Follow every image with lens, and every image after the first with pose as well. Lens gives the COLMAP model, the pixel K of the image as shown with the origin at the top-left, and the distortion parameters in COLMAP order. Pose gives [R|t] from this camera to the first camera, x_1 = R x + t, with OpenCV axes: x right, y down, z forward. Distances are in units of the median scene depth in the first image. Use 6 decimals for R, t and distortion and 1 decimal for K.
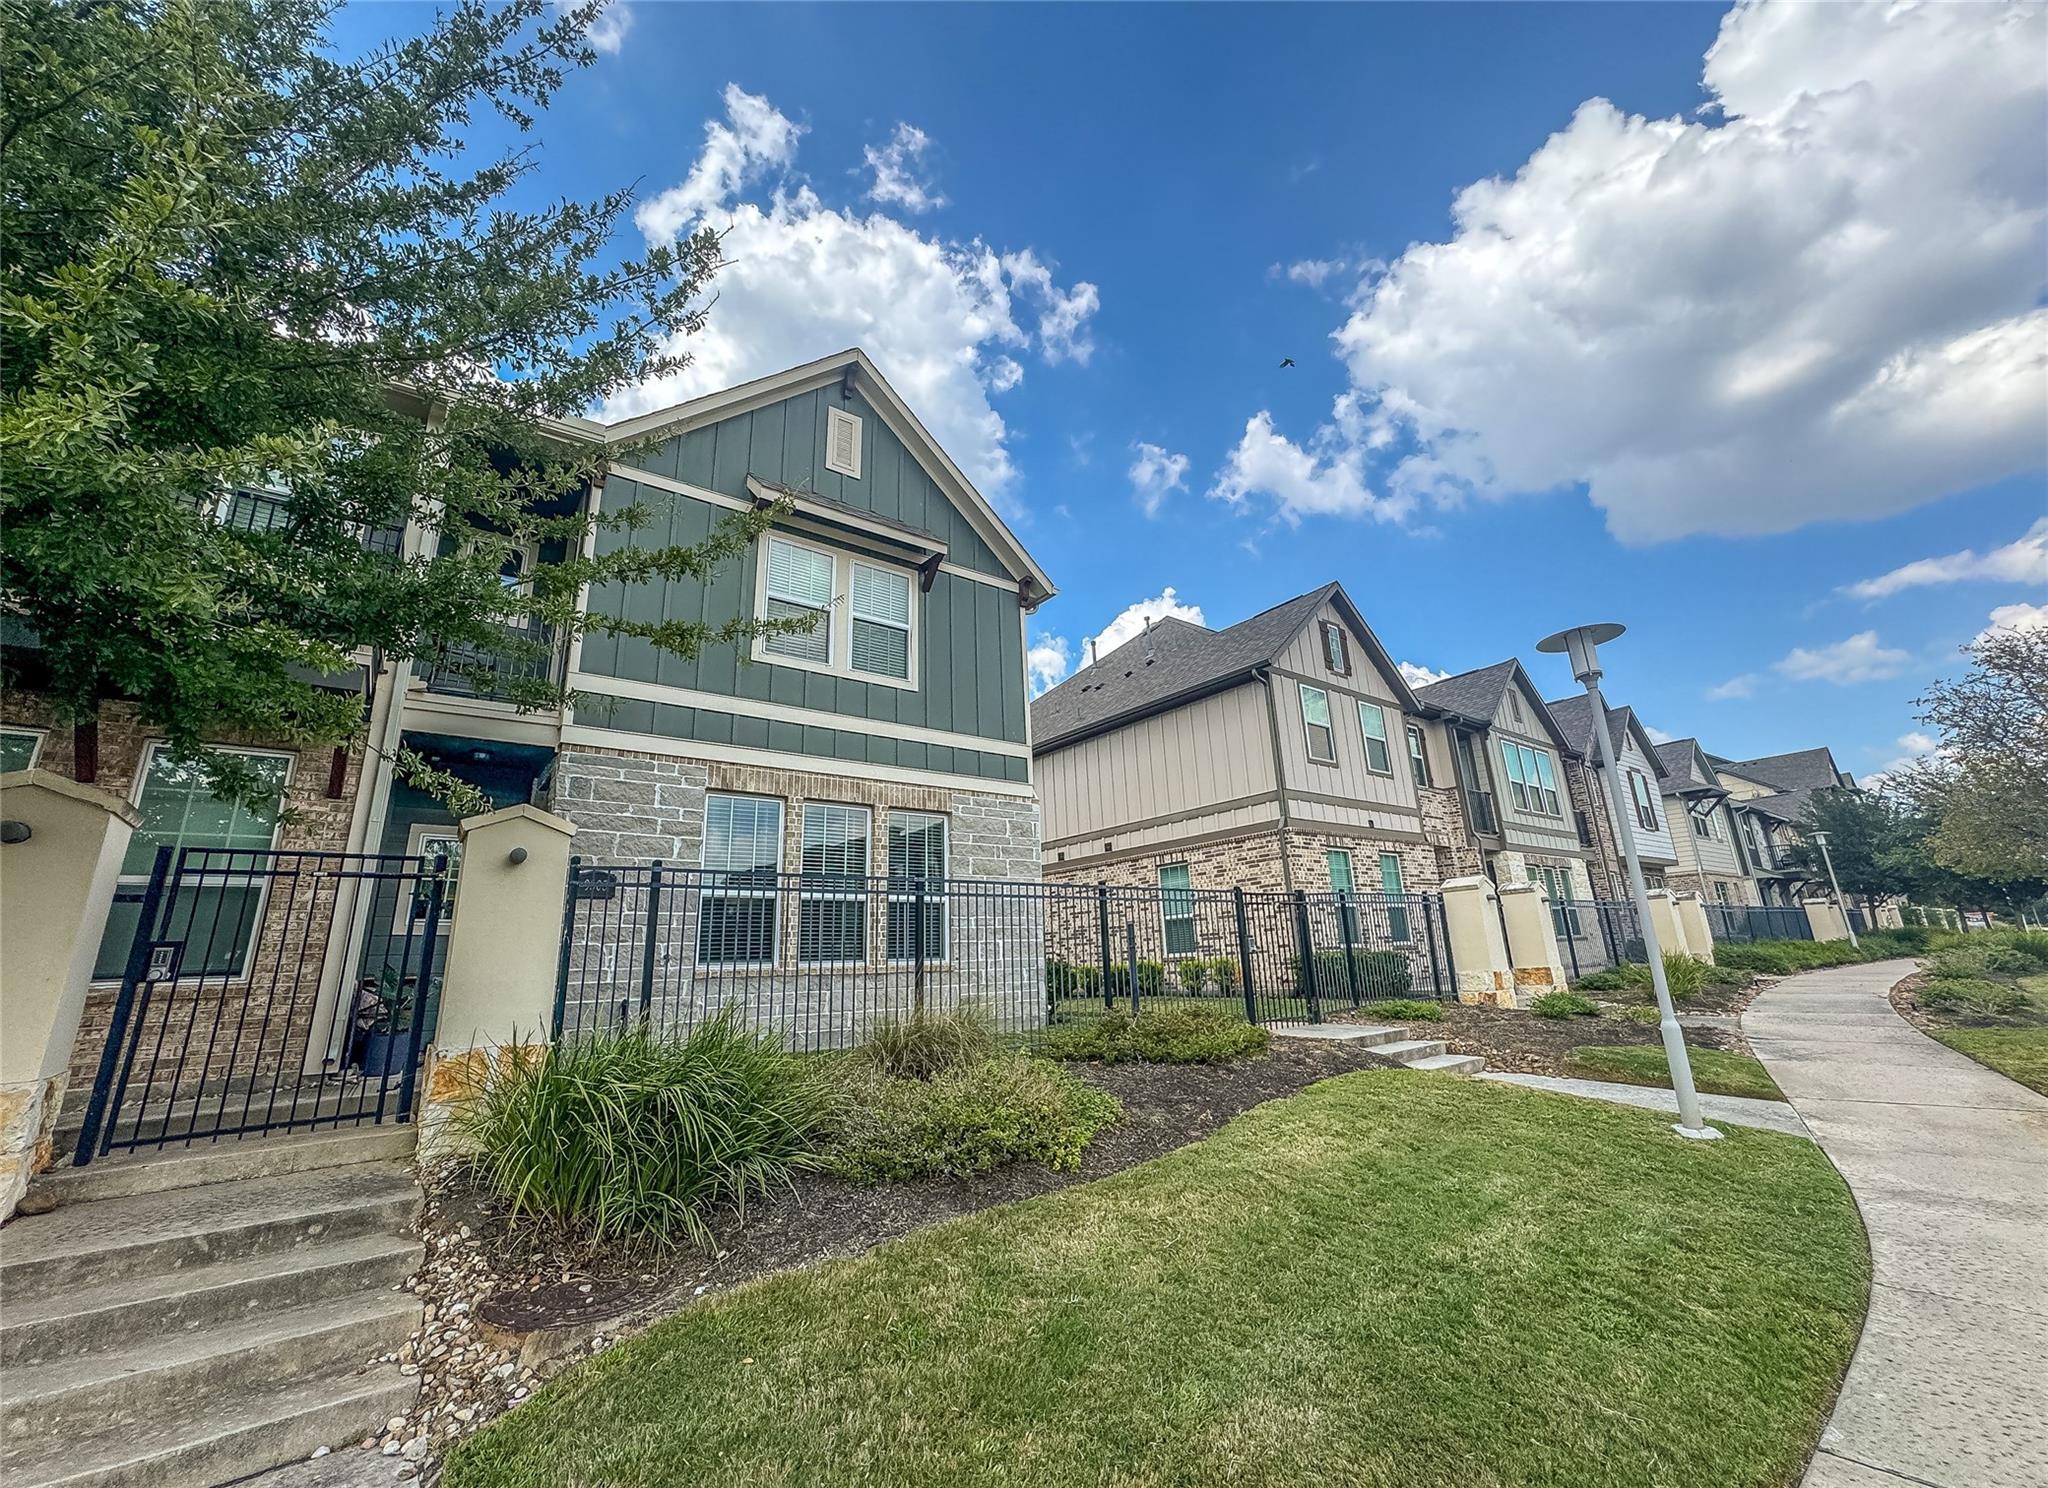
lens RADIAL K [[826.4, 0, 1041.1], [0, 826.4, 723.6], [0, 0, 1]] dist [-0.033681, 0.014143]
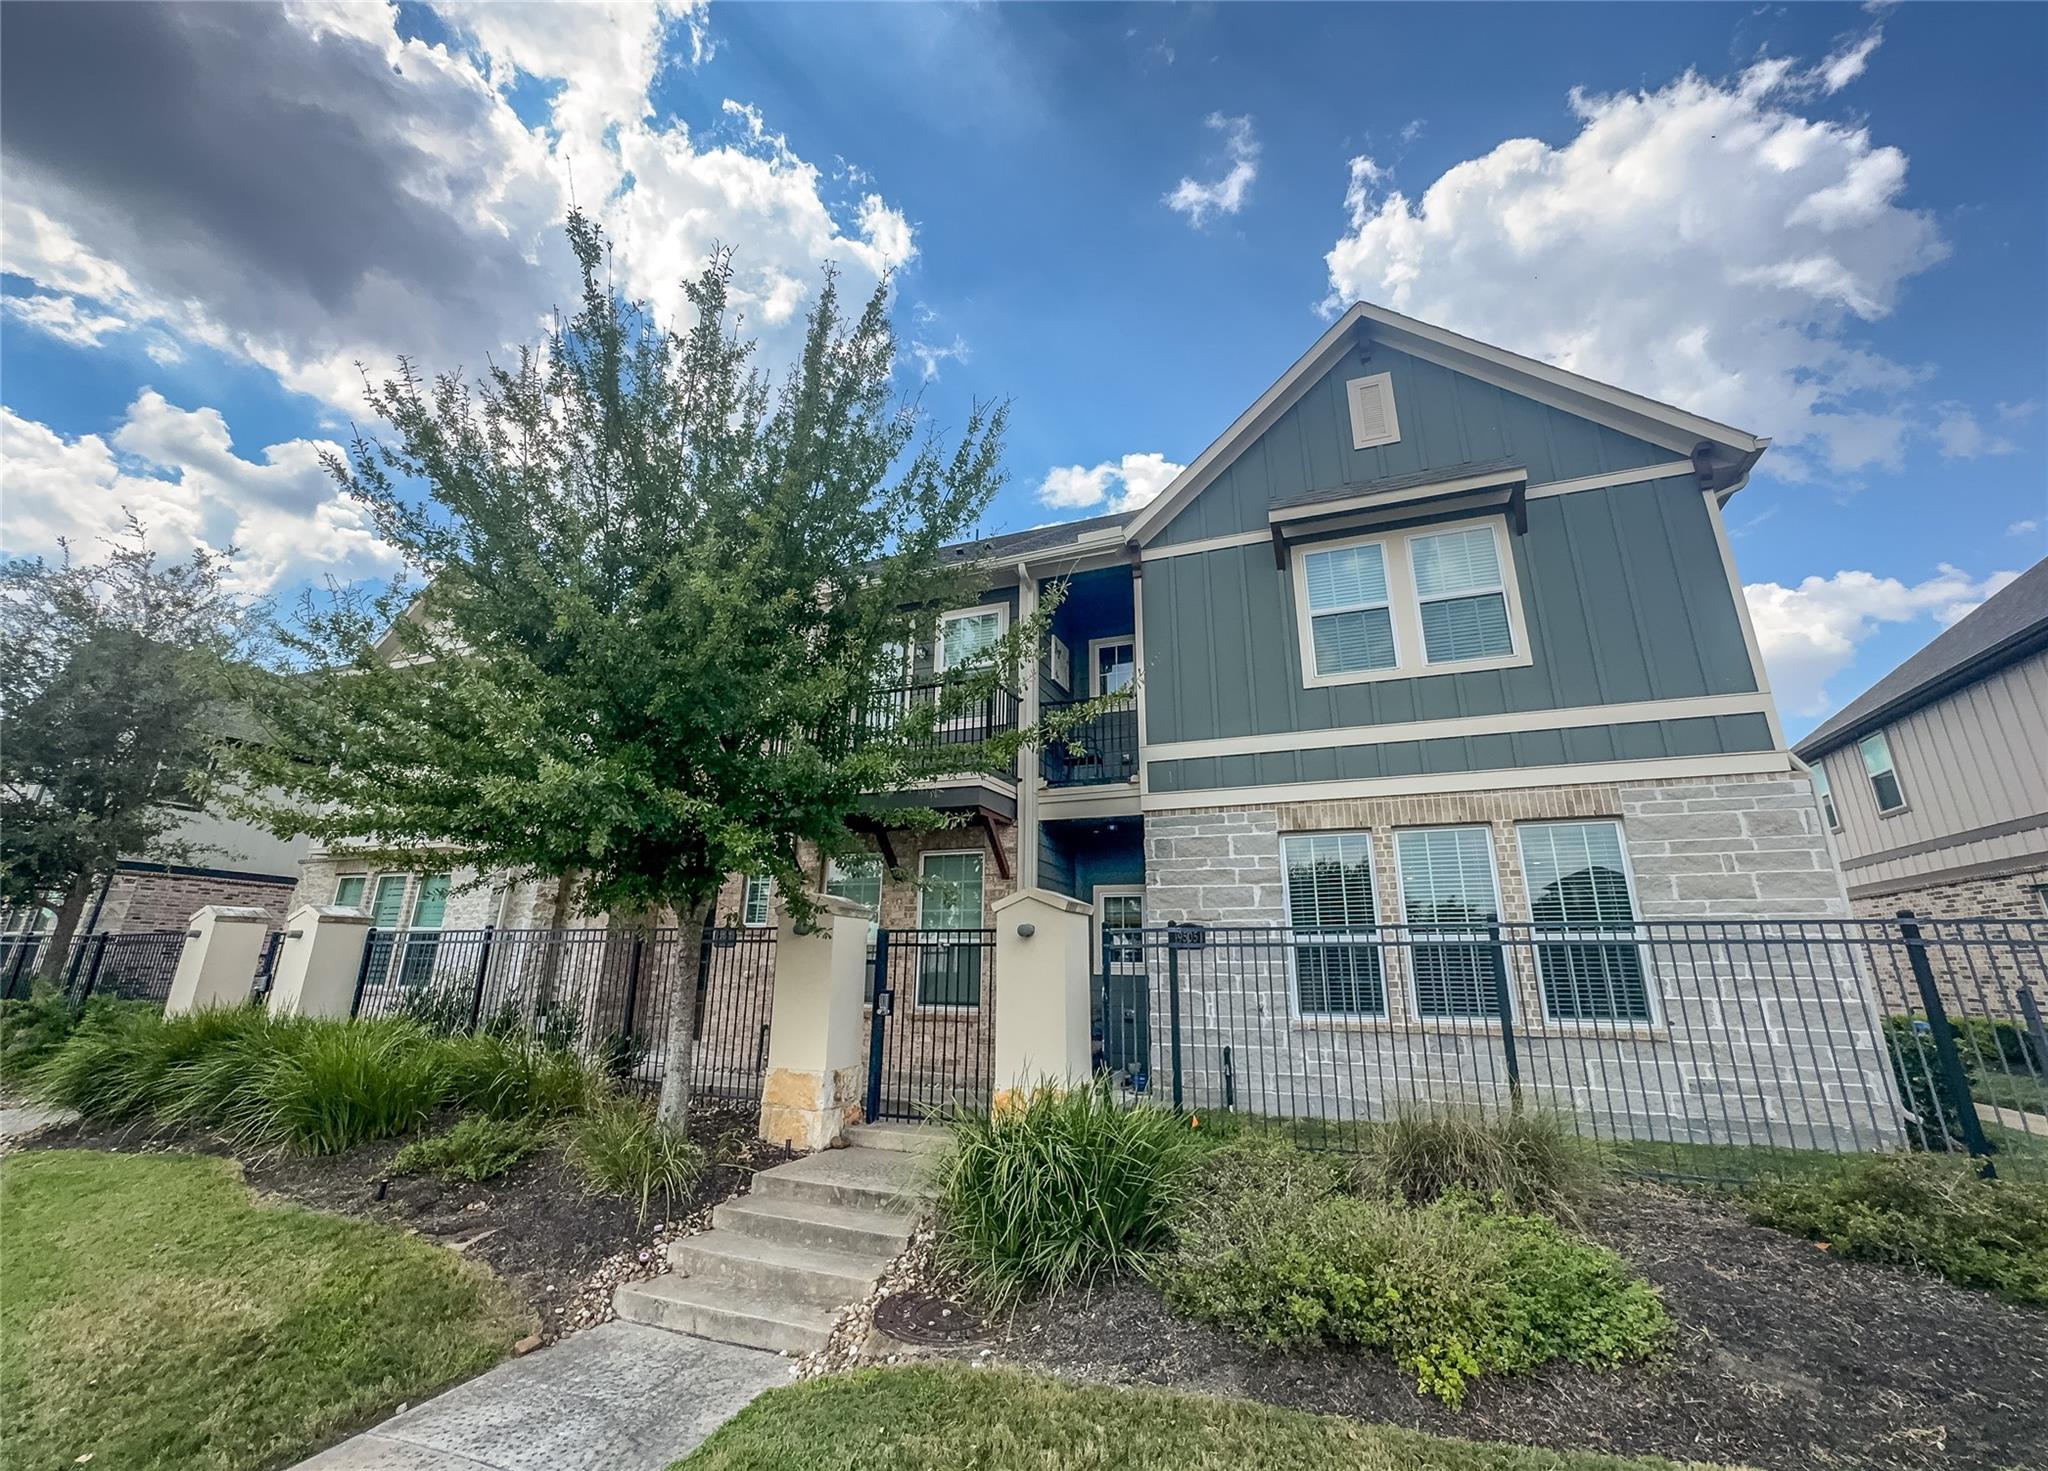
lens RADIAL K [[827.9, 0, 1057.6], [0, 827.9, 774.8], [0, 0, 1]] dist [-0.012385, -0.000194]
pose [[0.535570, -0.185888, -0.823778, 0.223165], [0.198926, 0.975793, -0.090862, 0.041823], [0.820728, -0.115208, 0.559583, 0.211324]]
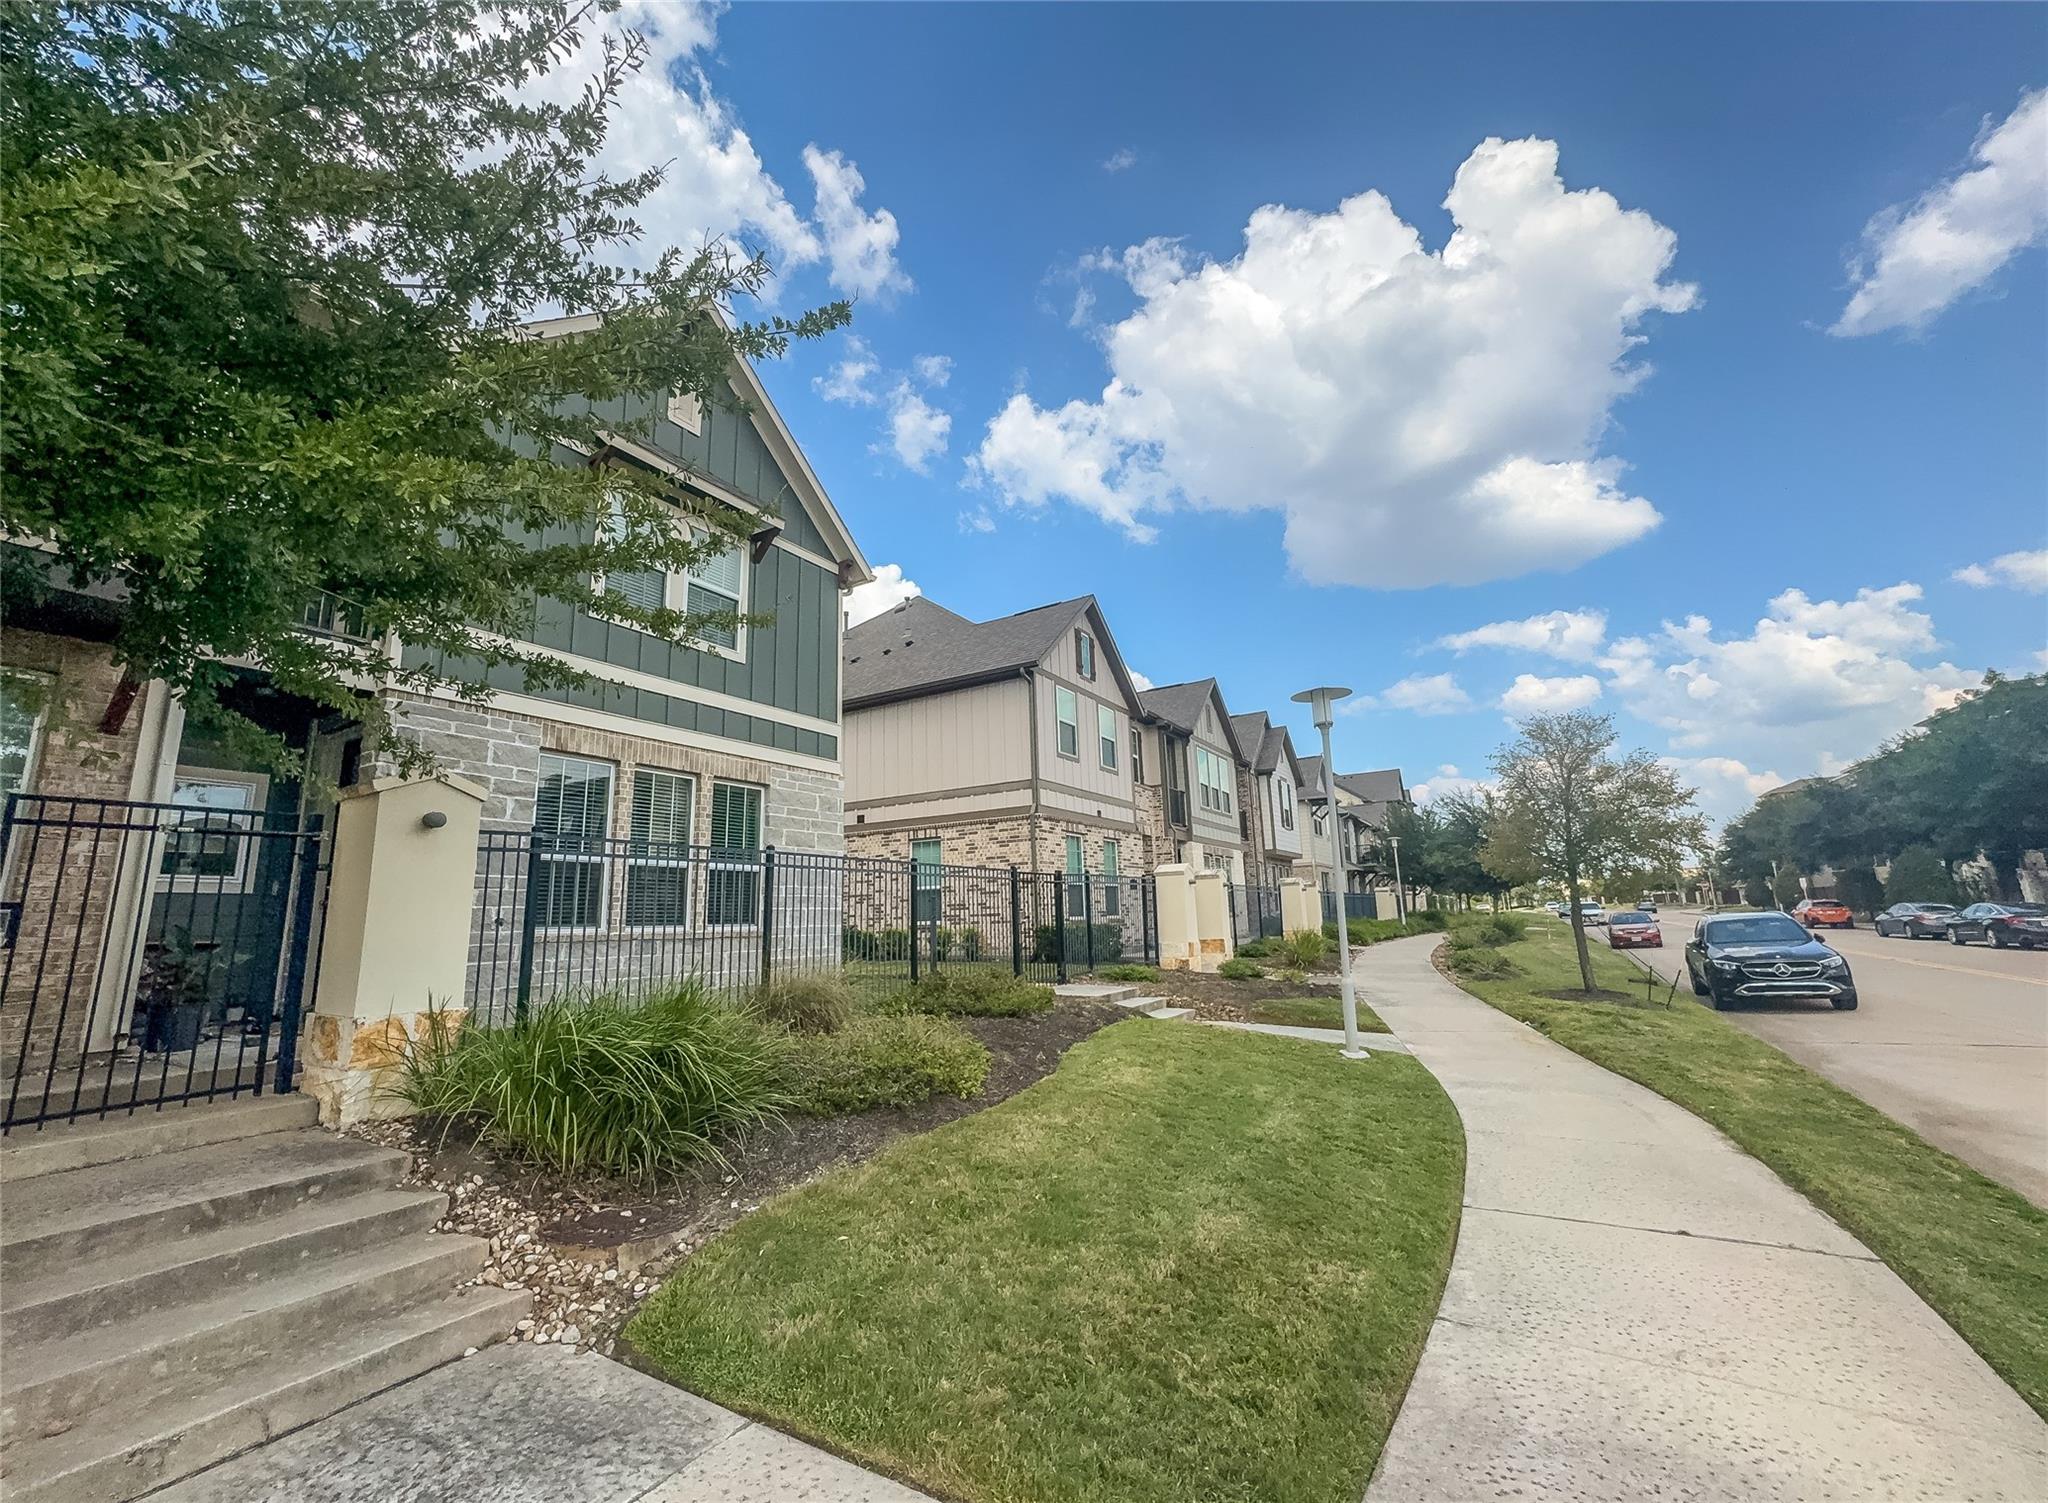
lens RADIAL K [[846.9, 0, 1011.2], [0, 846.9, 747.4], [0, 0, 1]] dist [-0.044212, 0.020469]
pose [[0.935234, 0.085257, 0.343612, -0.192225], [-0.110166, 0.992467, 0.053595, -0.028661], [-0.336454, -0.087978, 0.937581, -0.082448]]
